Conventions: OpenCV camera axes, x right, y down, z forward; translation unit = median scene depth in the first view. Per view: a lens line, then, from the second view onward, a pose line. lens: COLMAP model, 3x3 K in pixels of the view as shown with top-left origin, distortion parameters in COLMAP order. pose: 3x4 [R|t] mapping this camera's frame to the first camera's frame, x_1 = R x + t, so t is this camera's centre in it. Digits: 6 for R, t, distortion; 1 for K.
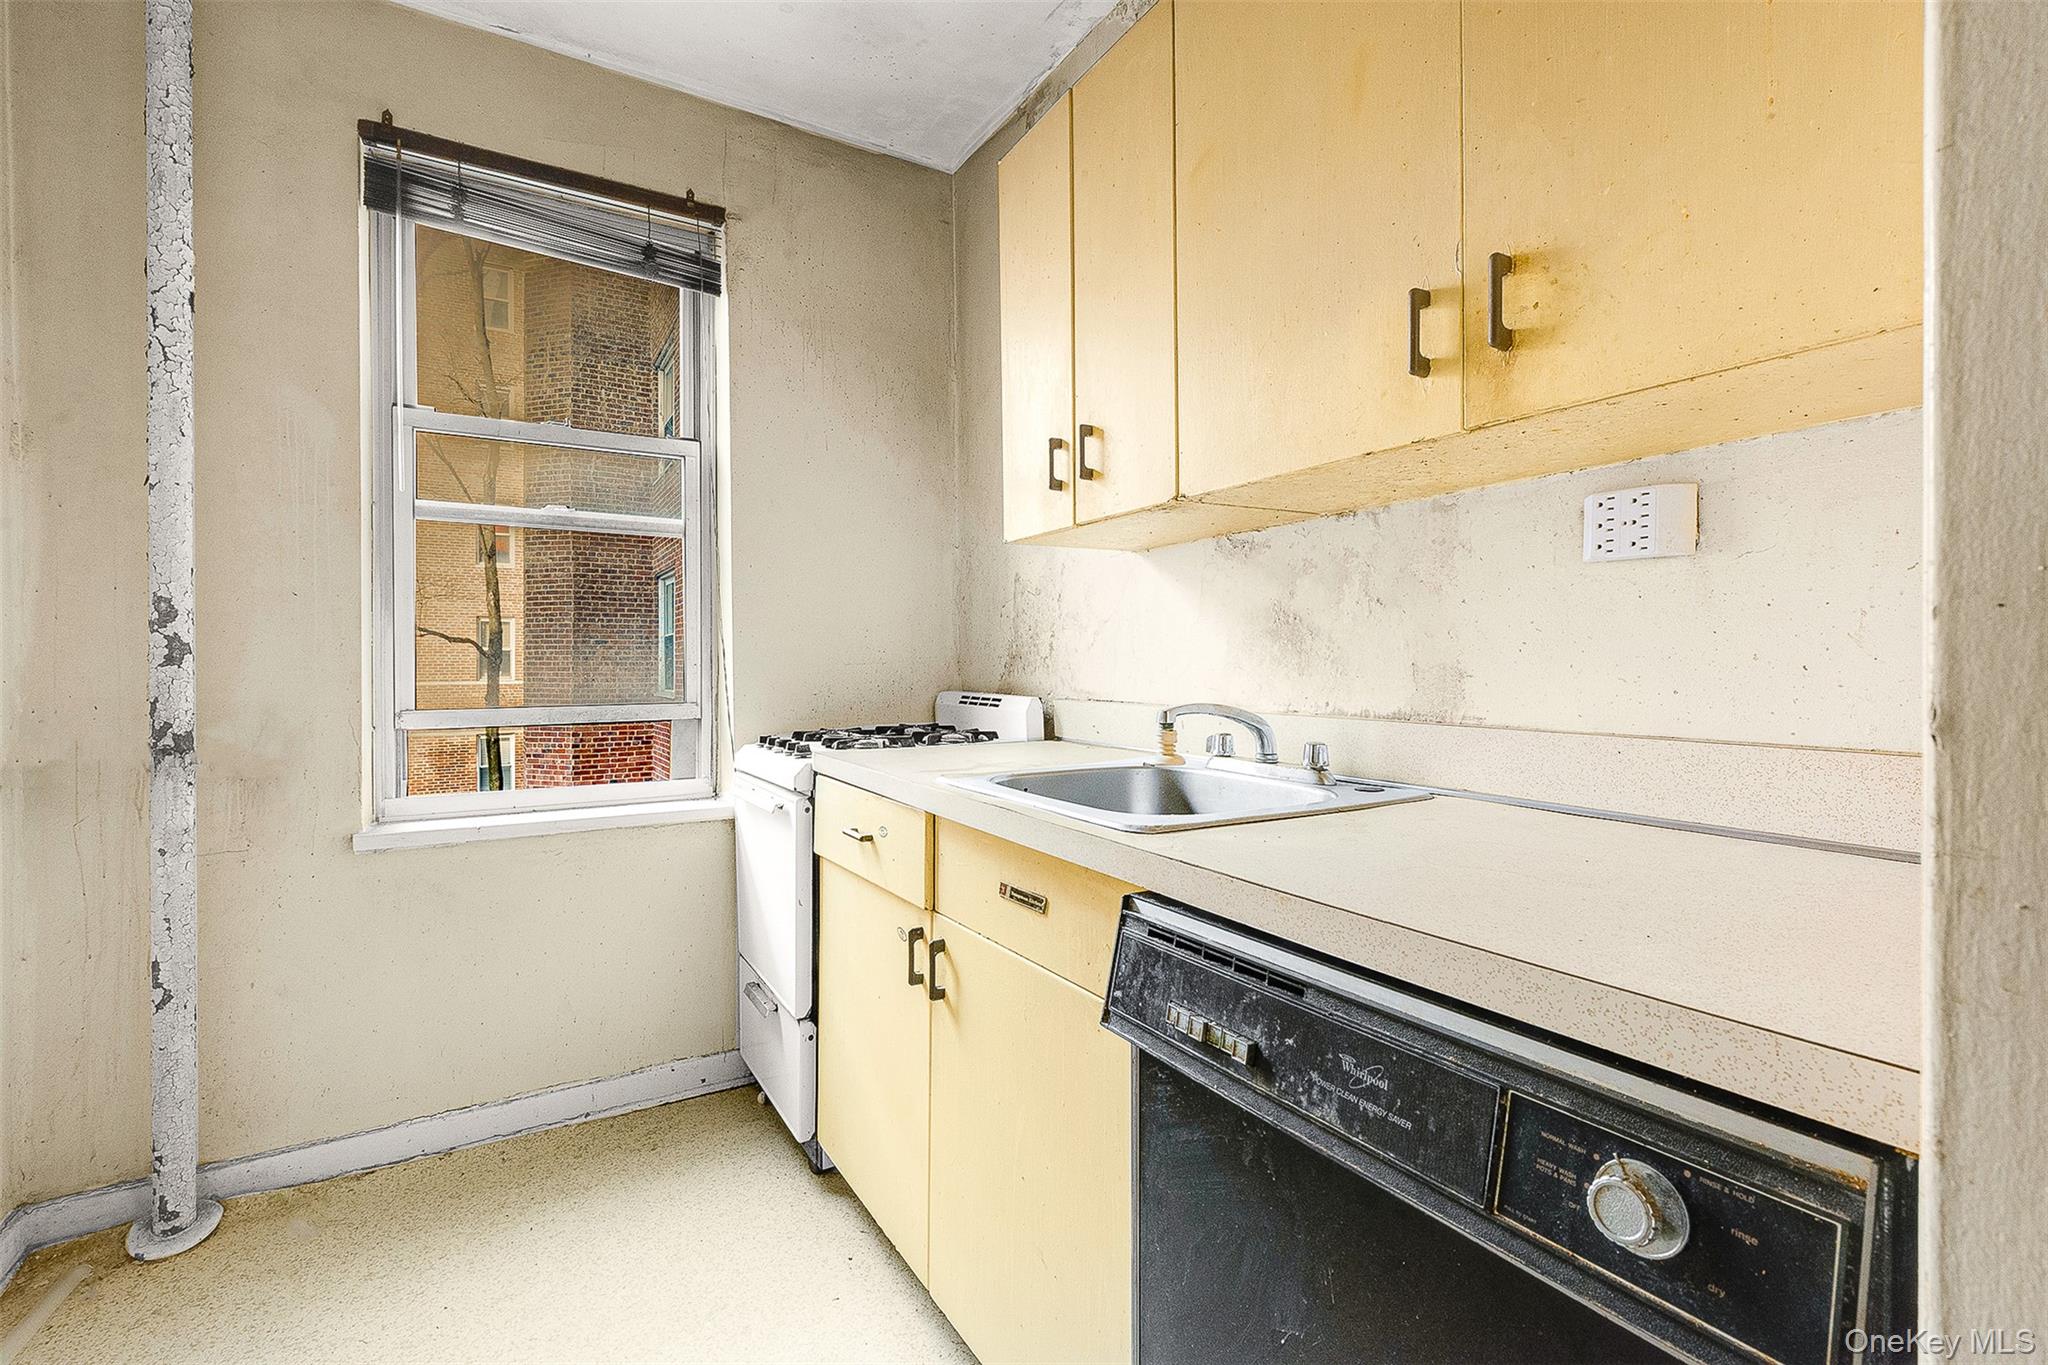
lens RADIAL K [[926.5, 0, 1036.7], [0, 926.5, 665.7], [0, 0, 1]] dist [-0.000747, -0.000207]
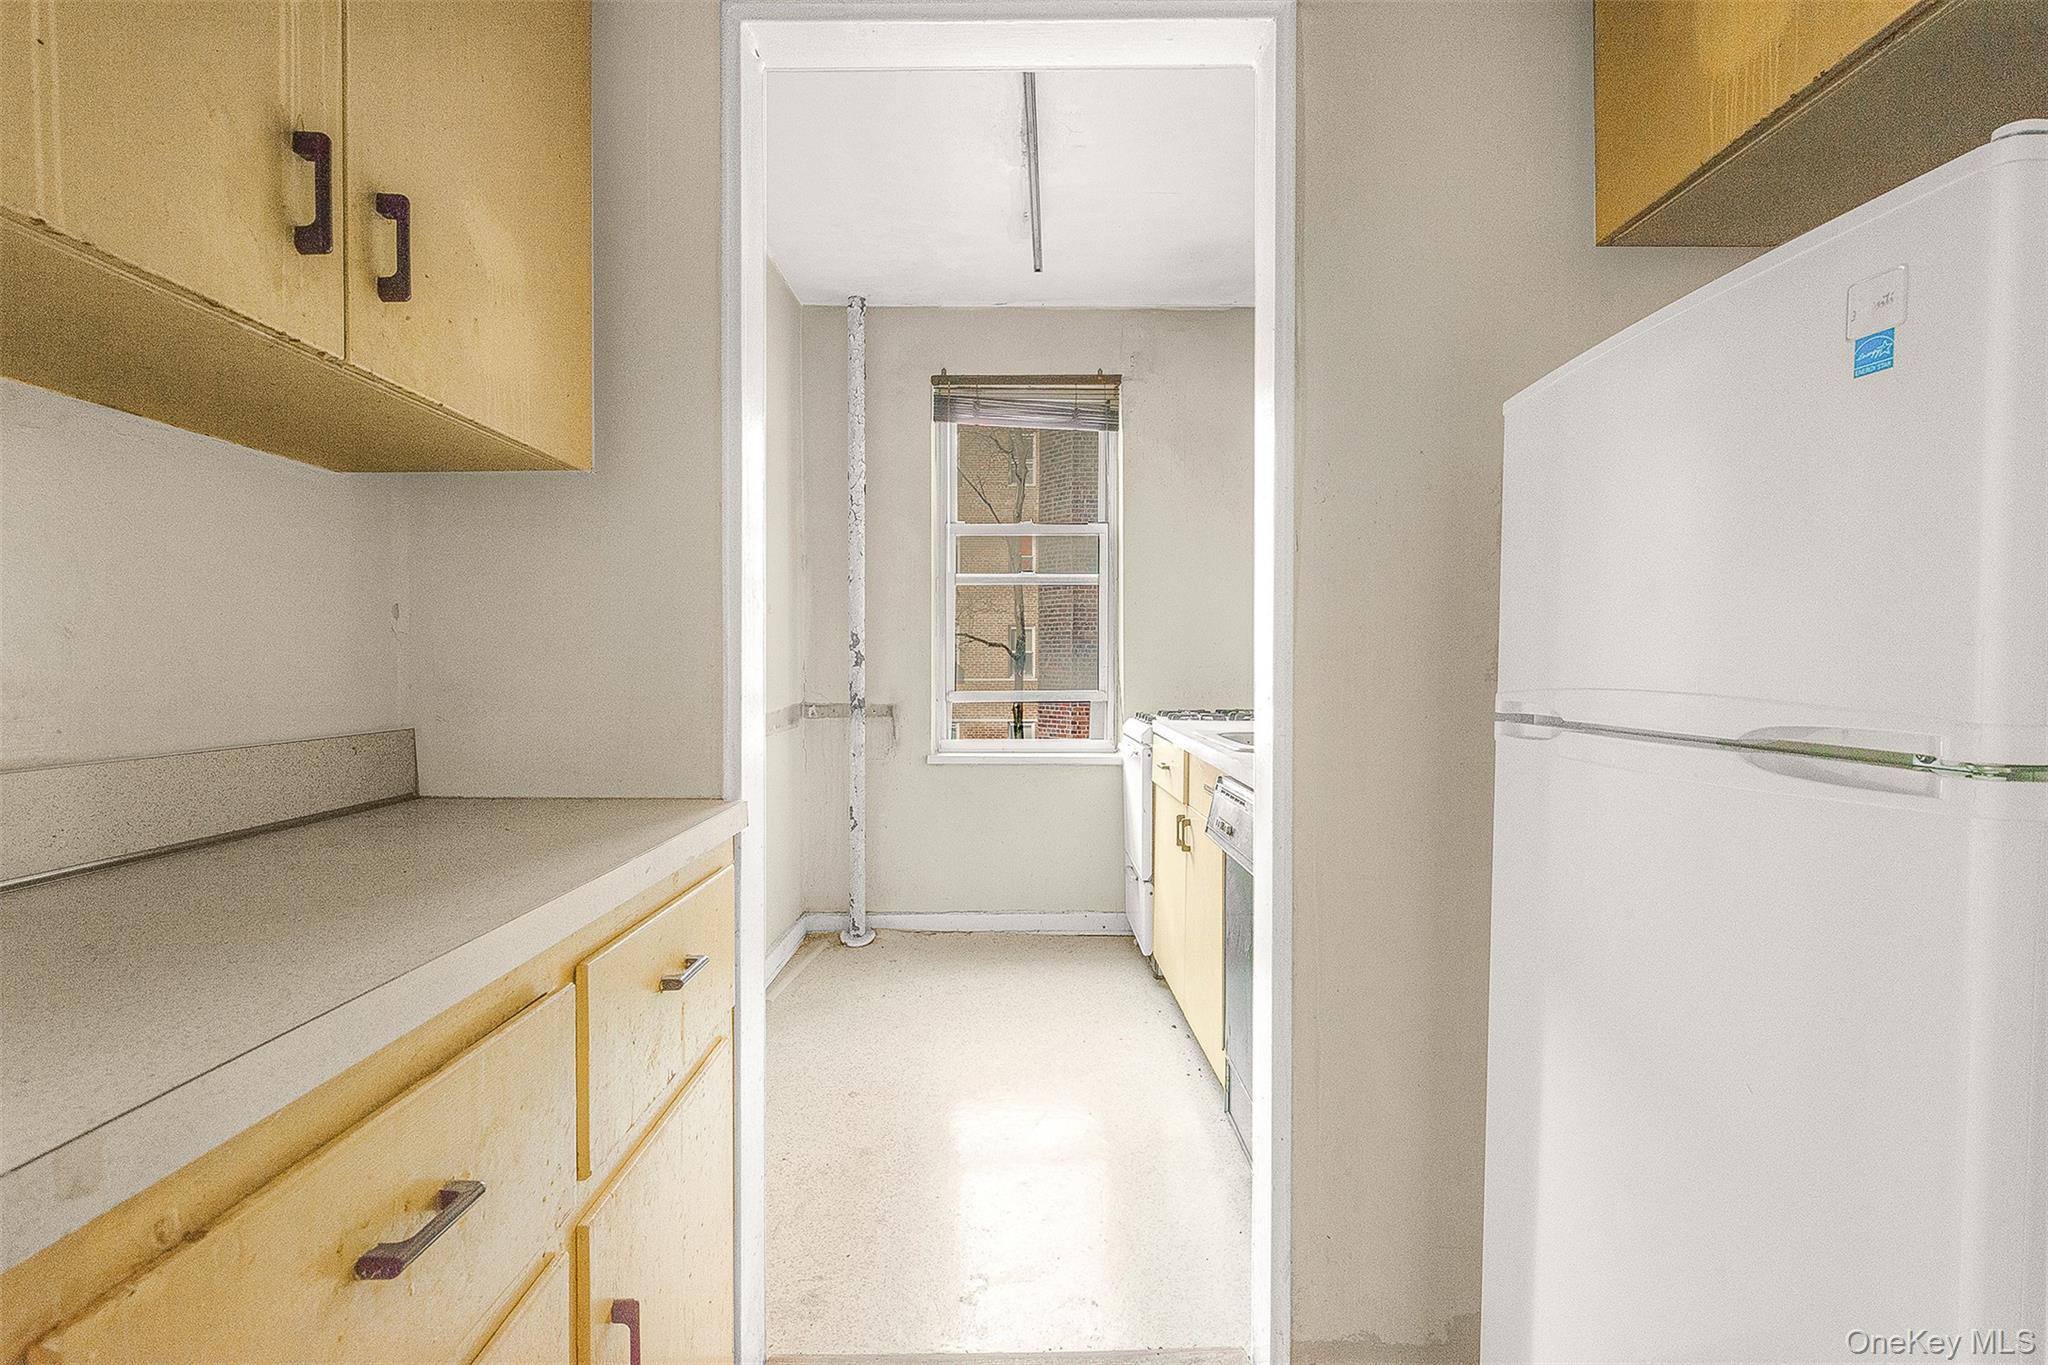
lens RADIAL K [[940.2, 0, 1024.0], [0, 940.2, 682.5], [0, 0, 1]] dist [0.000120, -0.000022]
pose [[0.860704, 0.014113, -0.508909, 0.397585], [-0.005295, 0.999810, 0.018770, -0.004411], [0.509077, -0.013461, 0.860616, -0.538078]]
